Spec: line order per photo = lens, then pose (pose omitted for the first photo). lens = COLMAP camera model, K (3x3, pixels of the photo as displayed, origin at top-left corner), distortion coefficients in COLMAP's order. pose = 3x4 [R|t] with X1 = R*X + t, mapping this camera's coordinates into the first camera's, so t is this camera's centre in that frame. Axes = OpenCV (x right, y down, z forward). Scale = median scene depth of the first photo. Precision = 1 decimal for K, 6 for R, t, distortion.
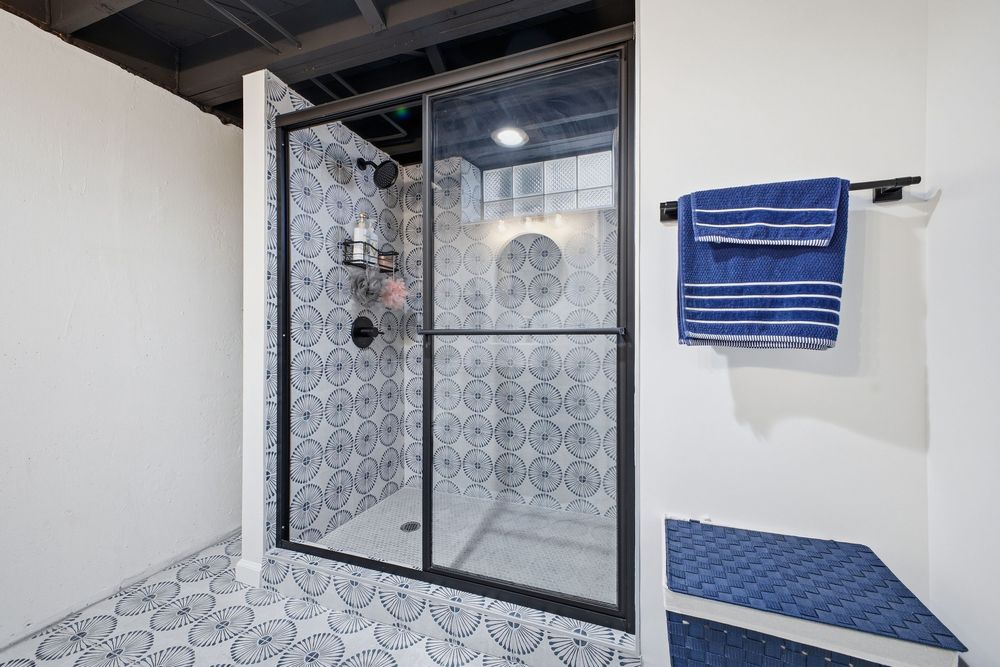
lens RADIAL K [[401.8, 0, 499.0], [0, 401.8, 329.4], [0, 0, 1]] dist [0.020603, -0.000700]
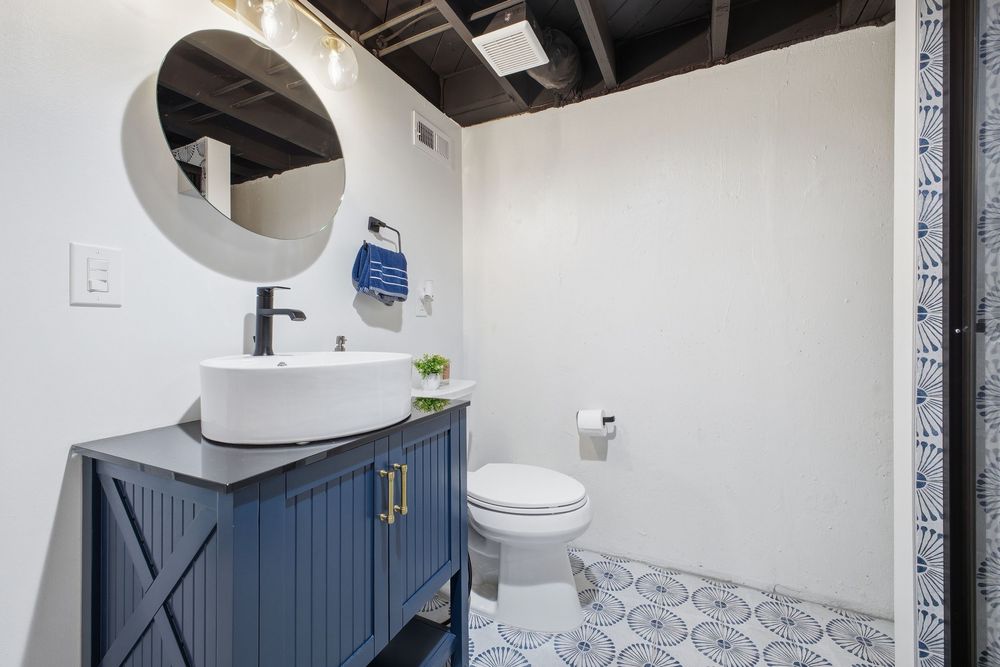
lens RADIAL K [[401.8, 0, 499.0], [0, 401.8, 329.4], [0, 0, 1]] dist [0.020603, -0.000700]
pose [[-0.070332, 0.007249, -0.997497, 0.079342], [0.009194, 0.999936, 0.006618, 0.002967], [0.997481, -0.008705, -0.070394, 0.421045]]
